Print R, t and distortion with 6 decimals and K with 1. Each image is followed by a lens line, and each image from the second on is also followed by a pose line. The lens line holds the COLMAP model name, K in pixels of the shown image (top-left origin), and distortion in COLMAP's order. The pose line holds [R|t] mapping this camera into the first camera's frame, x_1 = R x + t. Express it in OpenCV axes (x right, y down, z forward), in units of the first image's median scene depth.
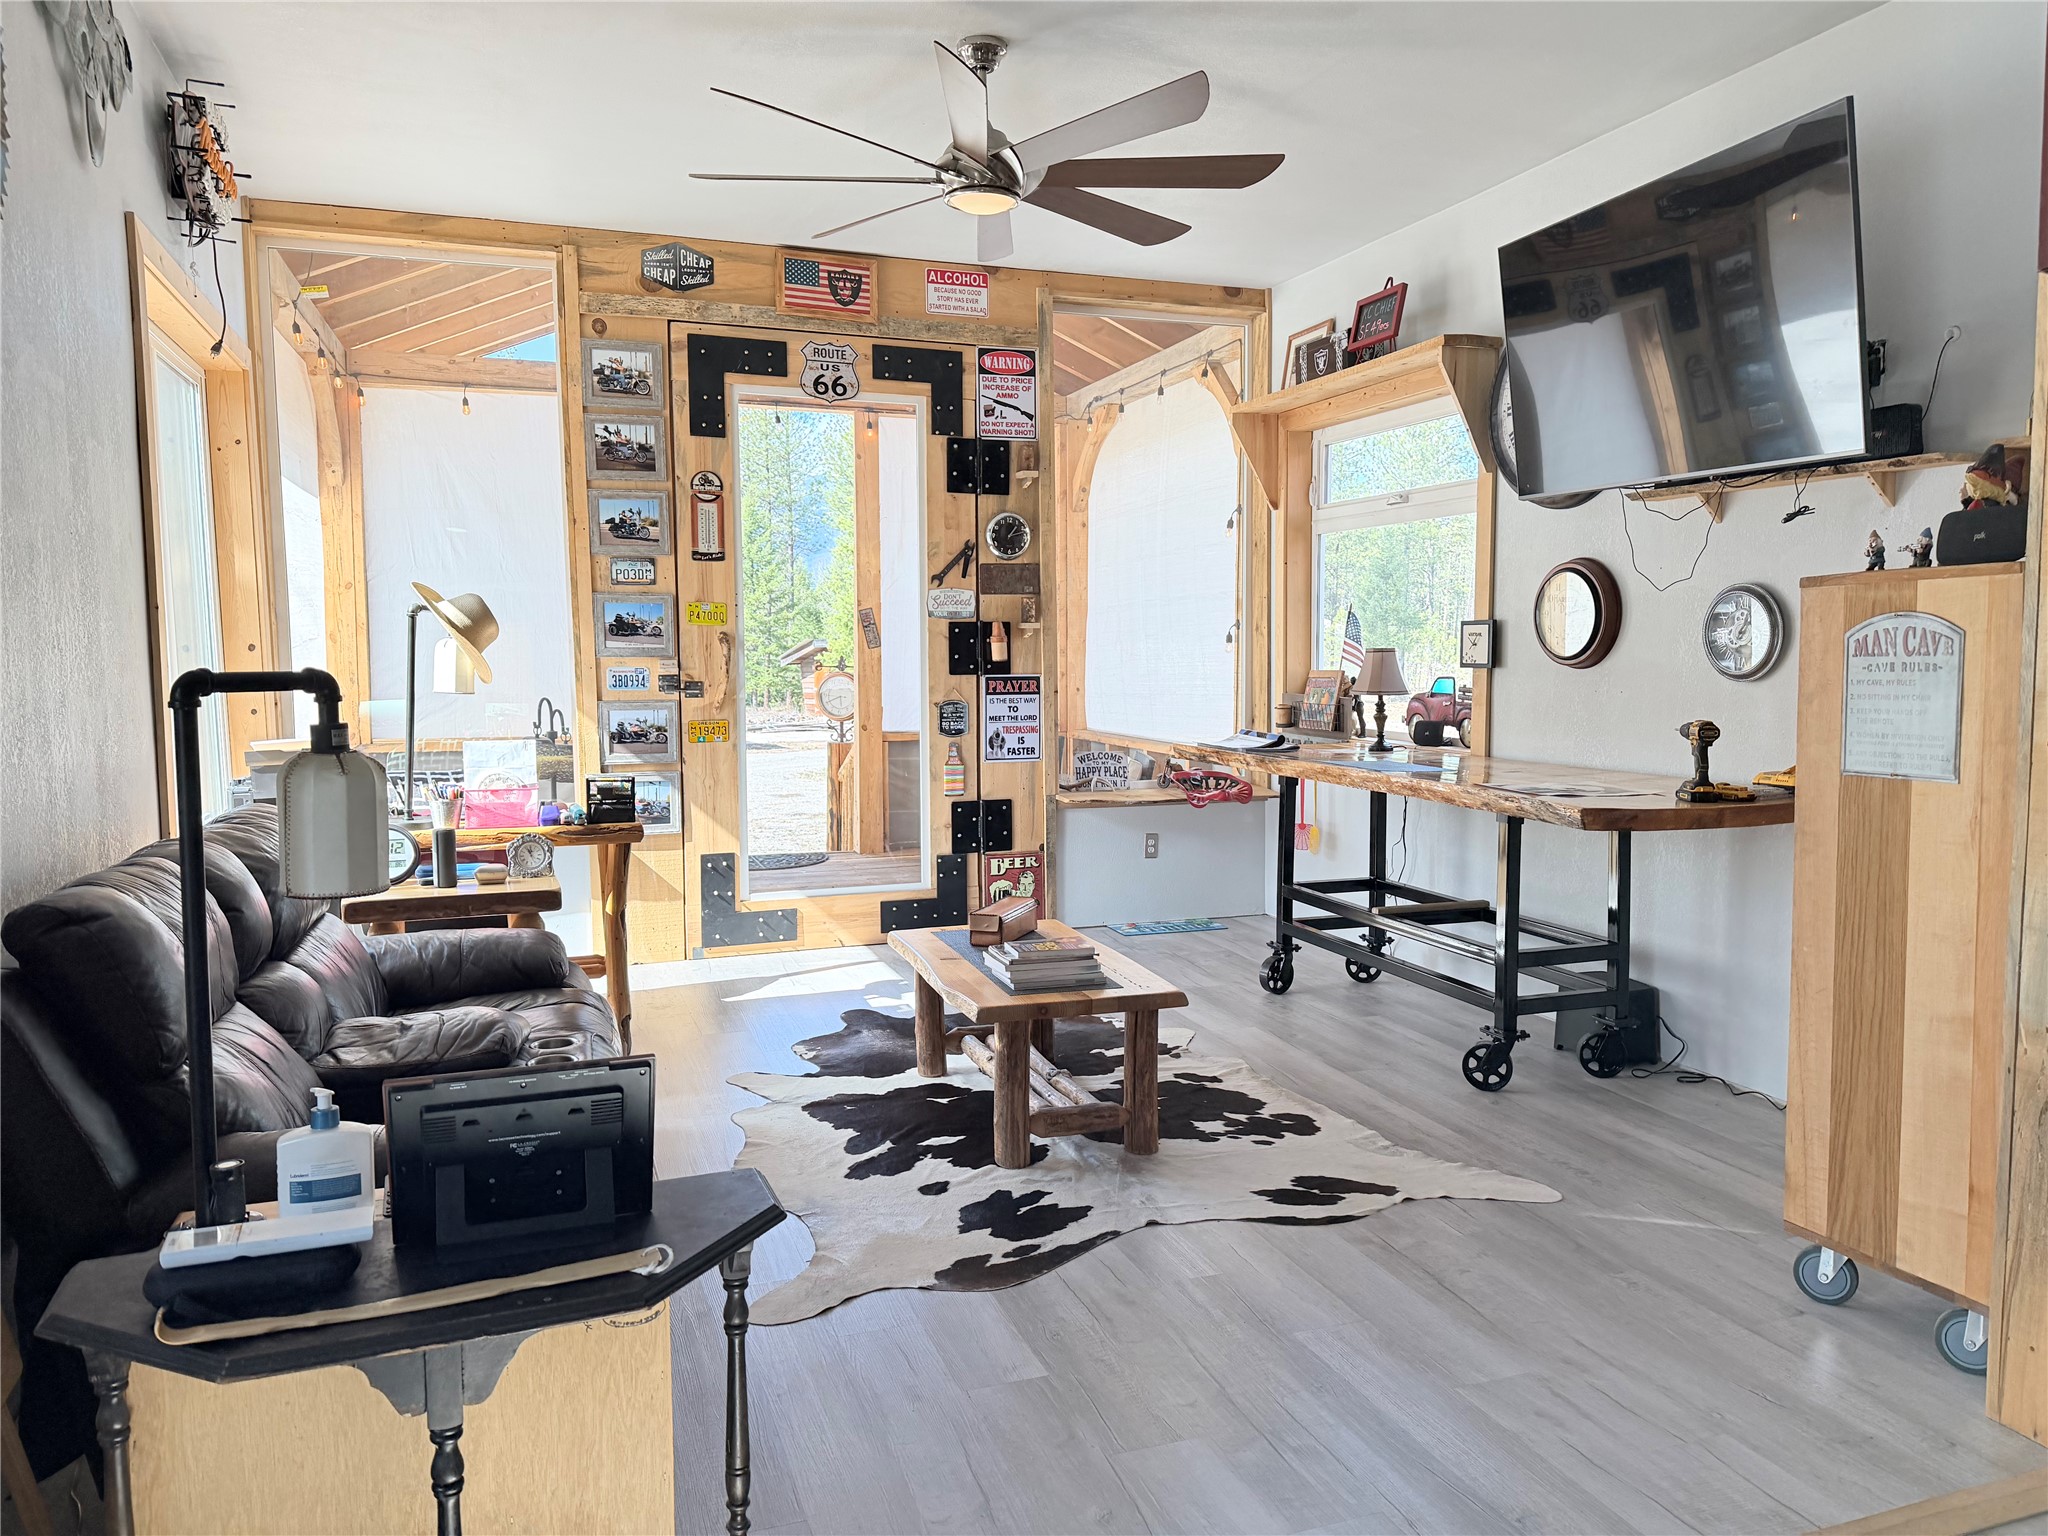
lens RADIAL K [[1446.8, 0, 1024.5], [0, 1446.8, 774.5], [0, 0, 1]] dist [0.075875, -0.103515]
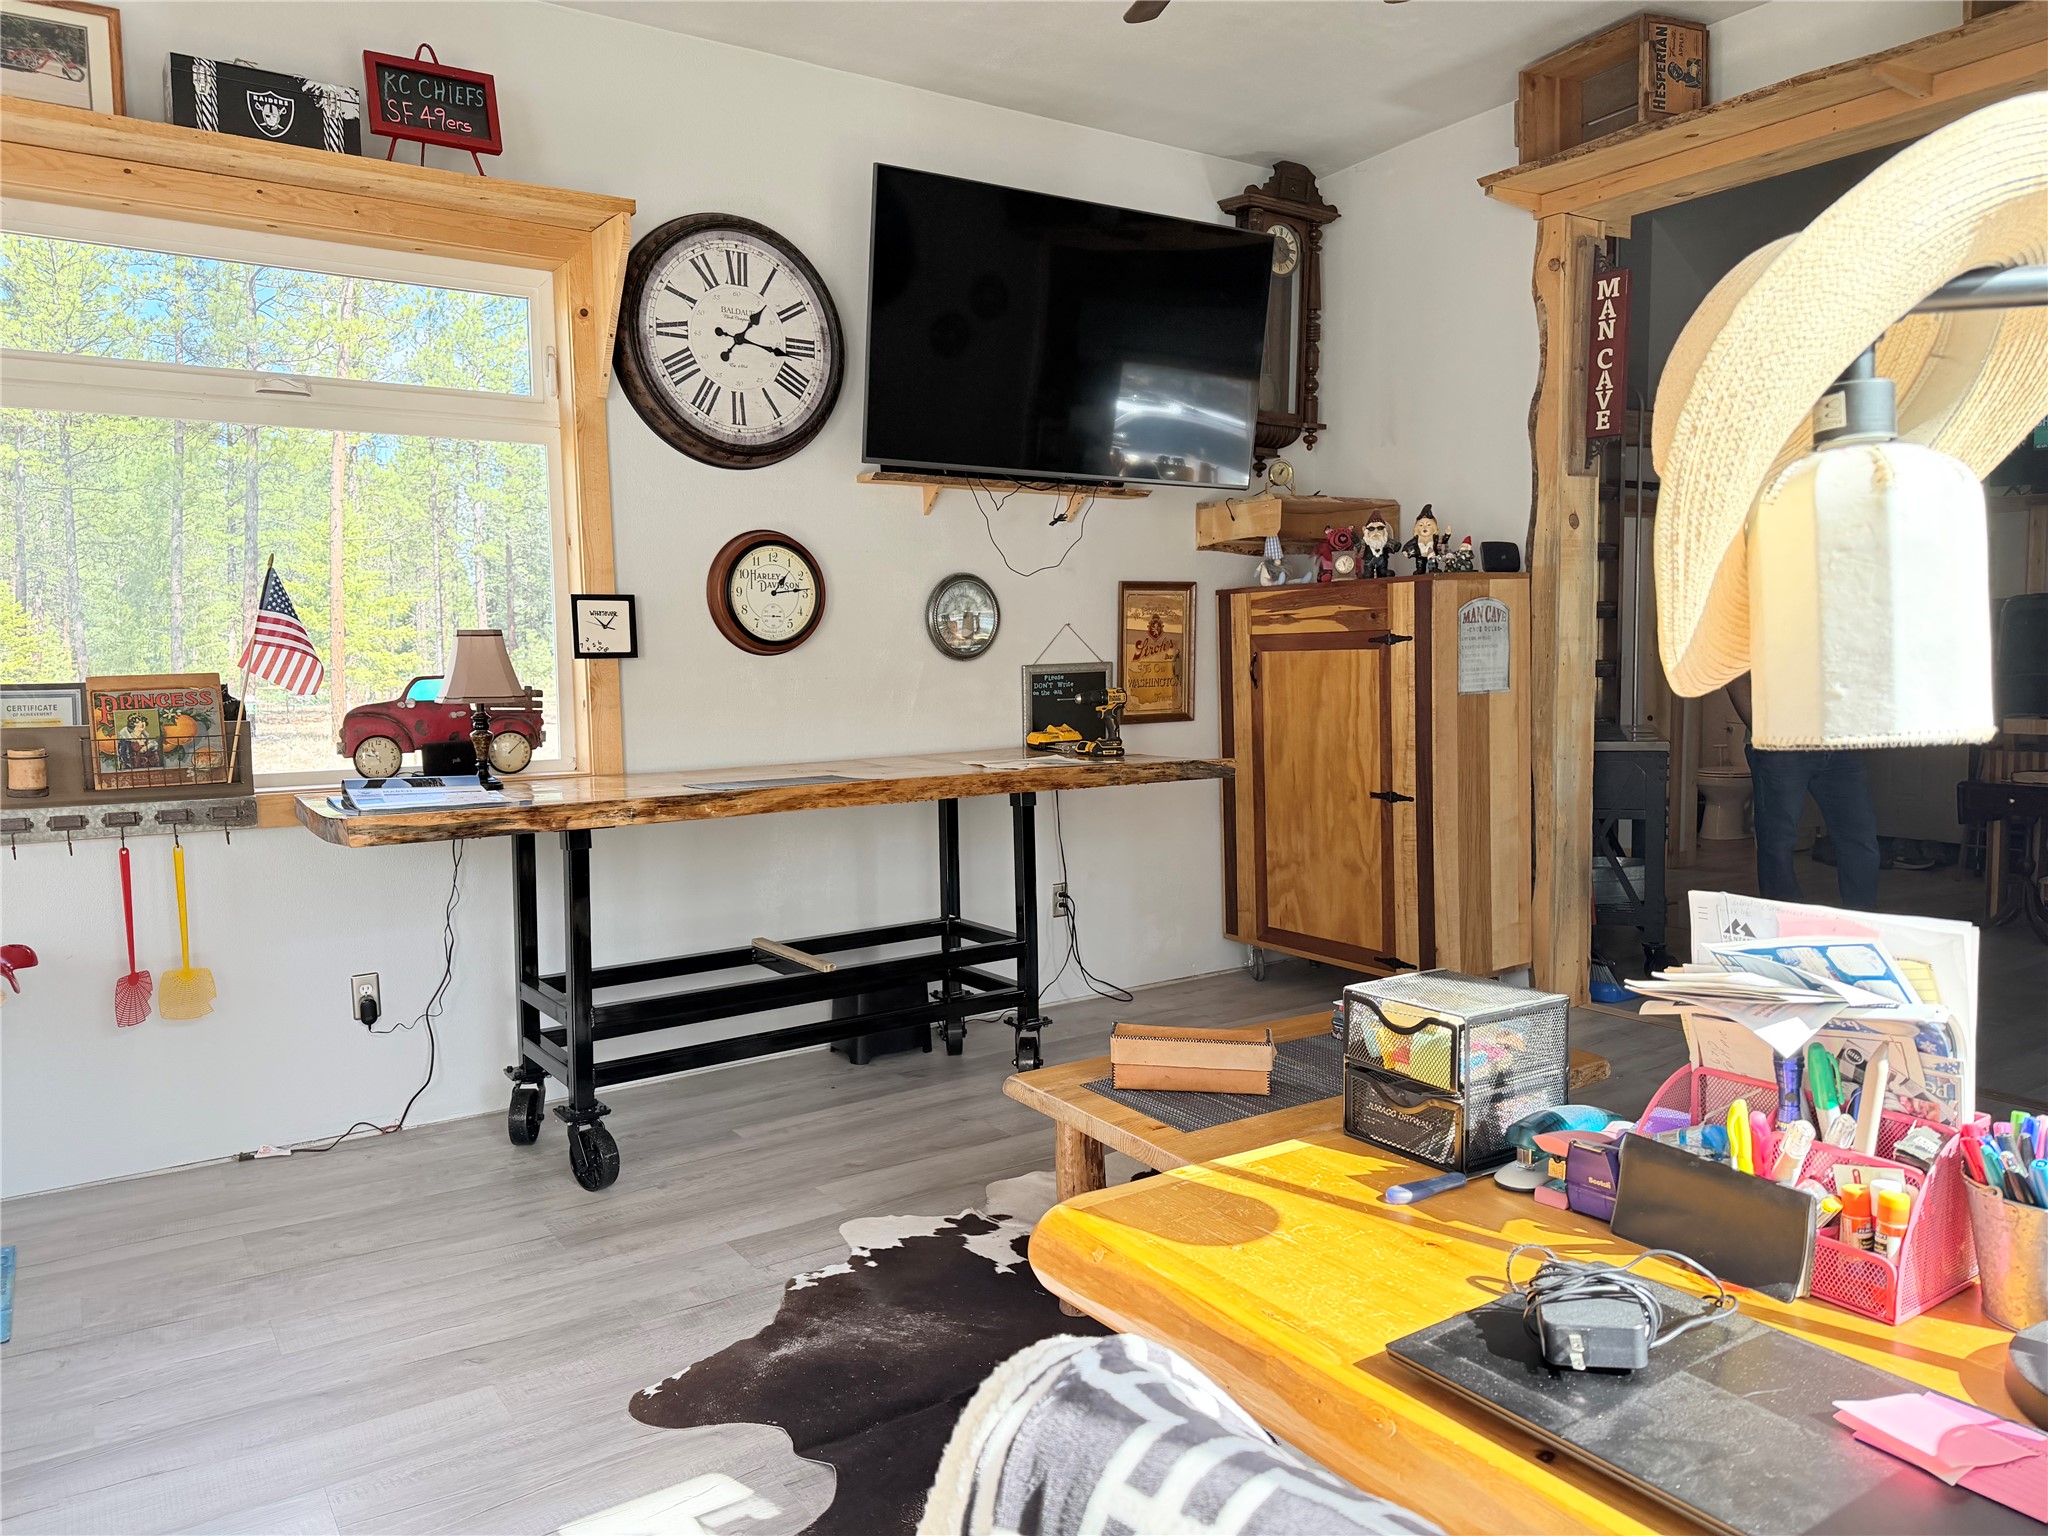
lens RADIAL K [[1446.8, 0, 1024.5], [0, 1446.8, 774.5], [0, 0, 1]] dist [0.075875, -0.103515]
pose [[-0.259161, -0.079250, 0.962577, -0.427575], [0.103024, 0.988674, 0.109136, -0.067062], [-0.960324, 0.127453, -0.248061, 0.899651]]
